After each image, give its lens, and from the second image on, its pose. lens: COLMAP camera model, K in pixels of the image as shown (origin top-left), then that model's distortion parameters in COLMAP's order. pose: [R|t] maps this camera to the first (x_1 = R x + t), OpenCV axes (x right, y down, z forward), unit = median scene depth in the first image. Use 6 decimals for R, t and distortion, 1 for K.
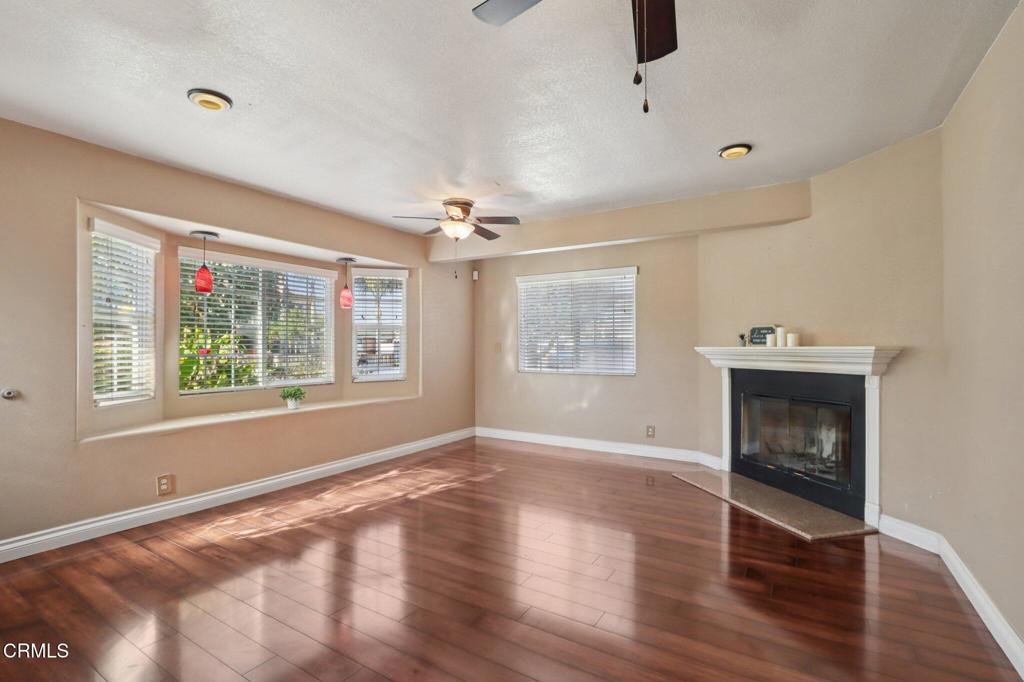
lens RADIAL K [[476.5, 0, 510.8], [0, 476.5, 349.6], [0, 0, 1]] dist [-0.013924, 0.001292]
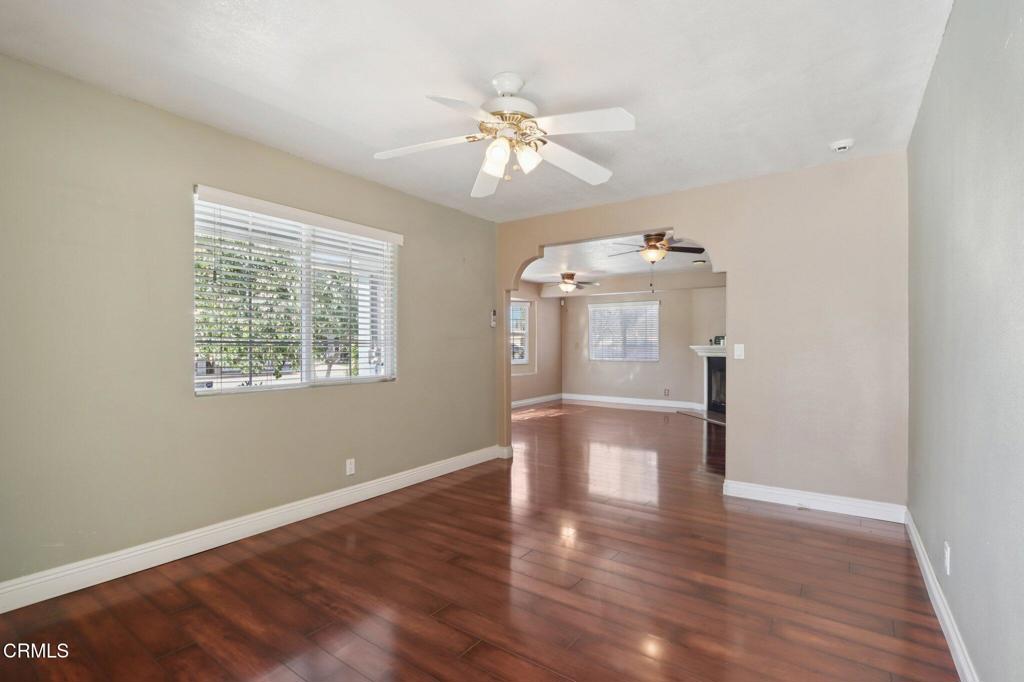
lens RADIAL K [[476.5, 0, 510.8], [0, 476.5, 349.6], [0, 0, 1]] dist [-0.013924, 0.001292]
pose [[0.997761, 0.001590, -0.066860, -0.202979], [-0.001448, 0.999997, 0.002183, 0.007202], [0.066864, -0.002082, 0.997760, -0.968968]]
